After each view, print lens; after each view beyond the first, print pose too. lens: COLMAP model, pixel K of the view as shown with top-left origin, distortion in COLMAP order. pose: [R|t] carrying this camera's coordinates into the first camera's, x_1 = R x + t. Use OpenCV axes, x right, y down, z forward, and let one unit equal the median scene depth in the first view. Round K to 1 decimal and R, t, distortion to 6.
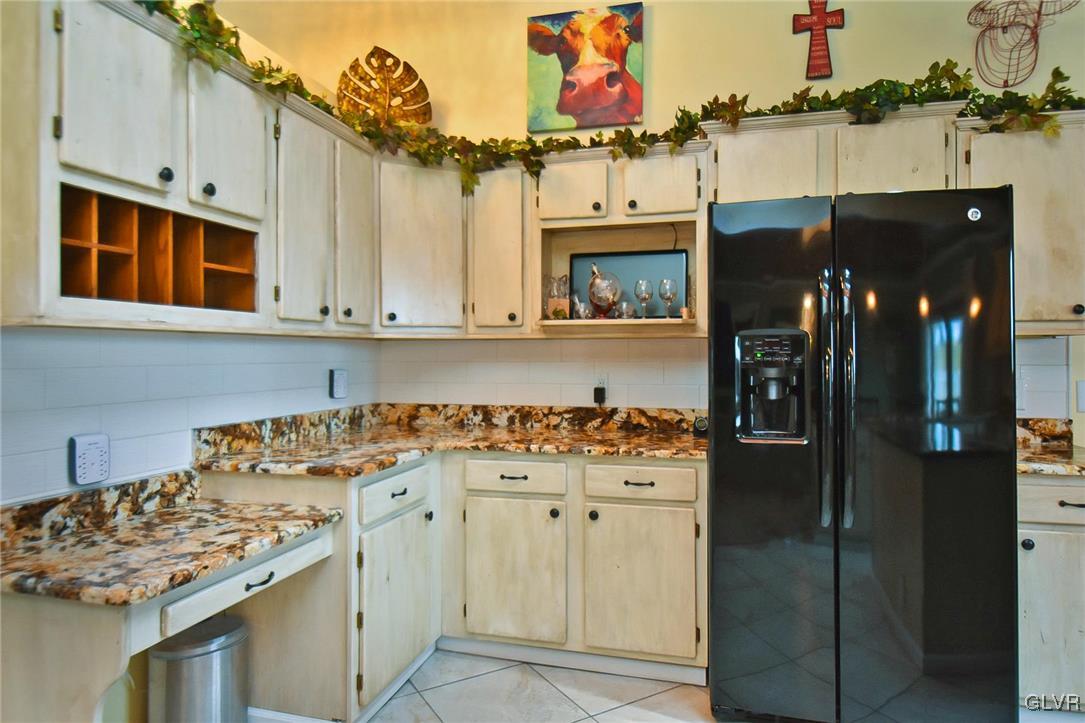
lens RADIAL K [[649.3, 0, 536.8], [0, 649.3, 357.3], [0, 0, 1]] dist [0.012059, -0.021016]
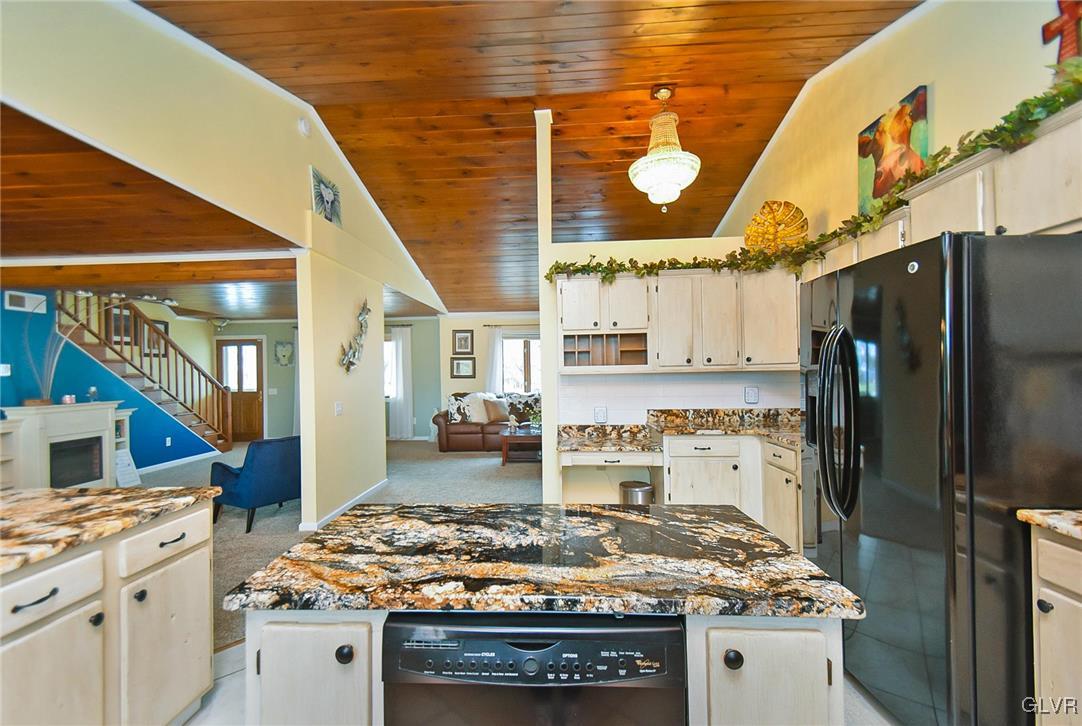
lens RADIAL K [[483.0, 0, 531.8], [0, 483.0, 371.0], [0, 0, 1]] dist [0.037648, -0.012534]
pose [[0.204741, -0.003104, -0.978811, 0.993873], [0.013799, 0.999905, -0.000285, -0.037989], [0.978719, -0.013448, 0.204764, 0.126883]]
